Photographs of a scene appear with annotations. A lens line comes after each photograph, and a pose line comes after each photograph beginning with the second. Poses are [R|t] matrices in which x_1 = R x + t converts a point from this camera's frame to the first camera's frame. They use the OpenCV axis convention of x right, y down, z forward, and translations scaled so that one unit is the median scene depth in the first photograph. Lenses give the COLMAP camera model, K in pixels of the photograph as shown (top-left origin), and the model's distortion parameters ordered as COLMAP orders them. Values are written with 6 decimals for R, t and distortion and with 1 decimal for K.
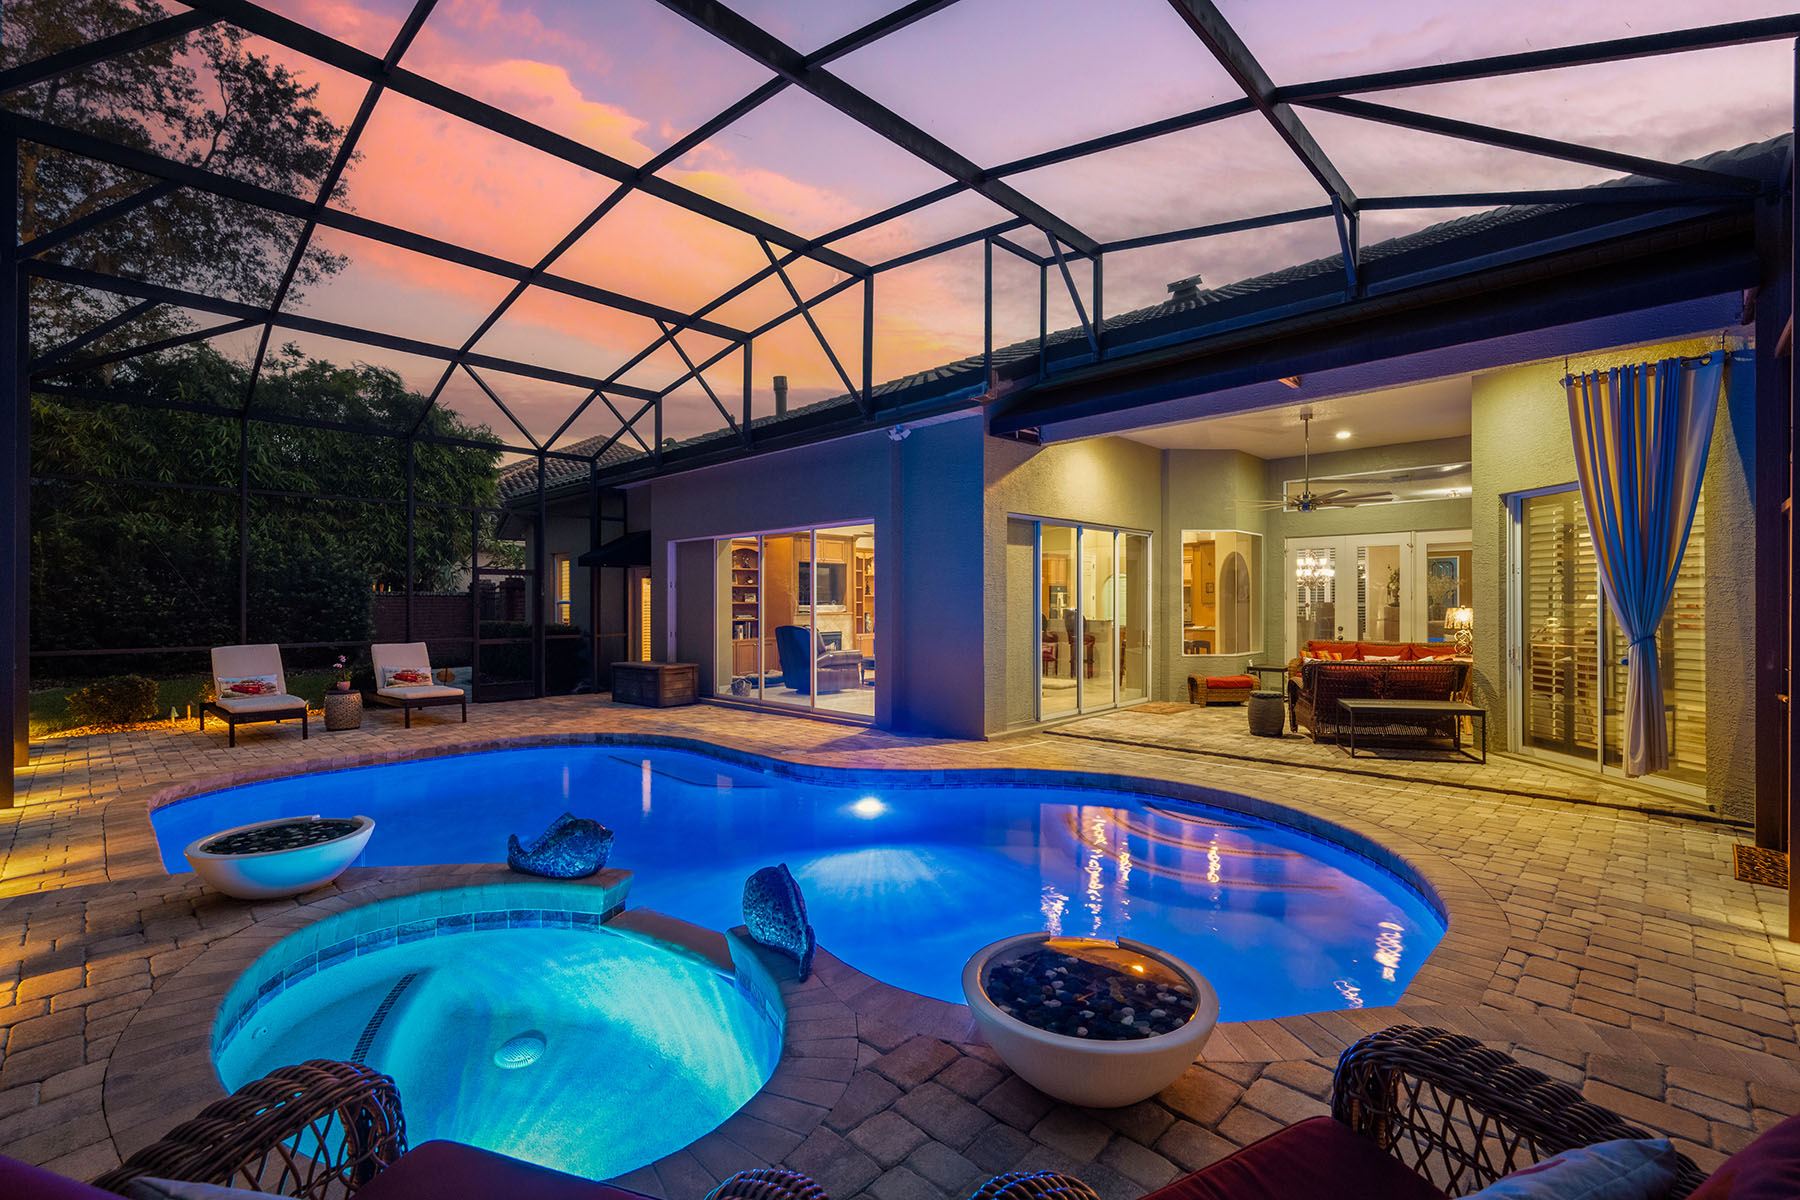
lens RADIAL K [[769.3, 0, 900.0], [0, 769.3, 593.9], [0, 0, 1]] dist [-0.001610, -0.000032]
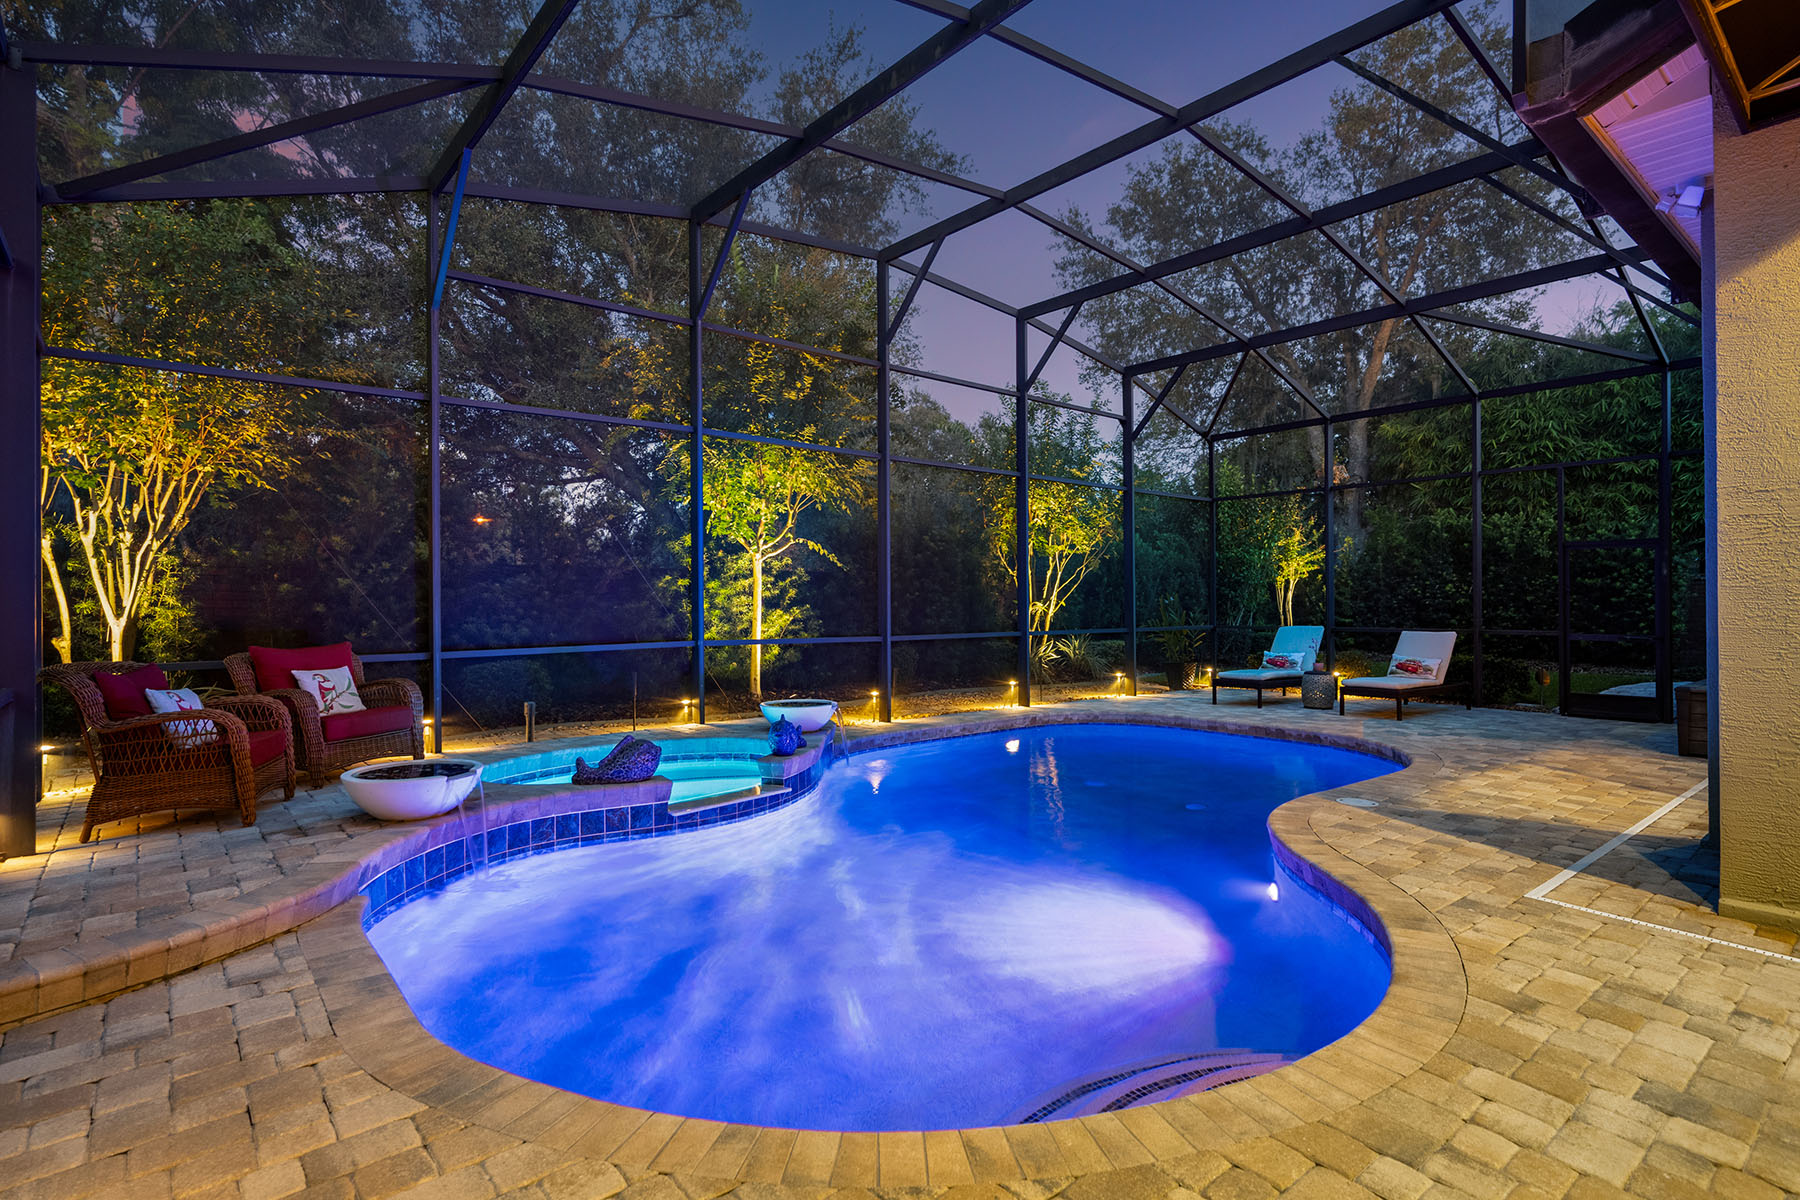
lens RADIAL K [[887.3, 0, 900.3], [0, 887.3, 606.2], [0, 0, 1]] dist [-0.002939, -0.000297]
pose [[-0.074340, 0.008662, -0.997195, 0.319092], [0.017851, 0.999814, 0.007354, 0.009805], [0.997073, -0.017254, -0.074481, 0.322708]]
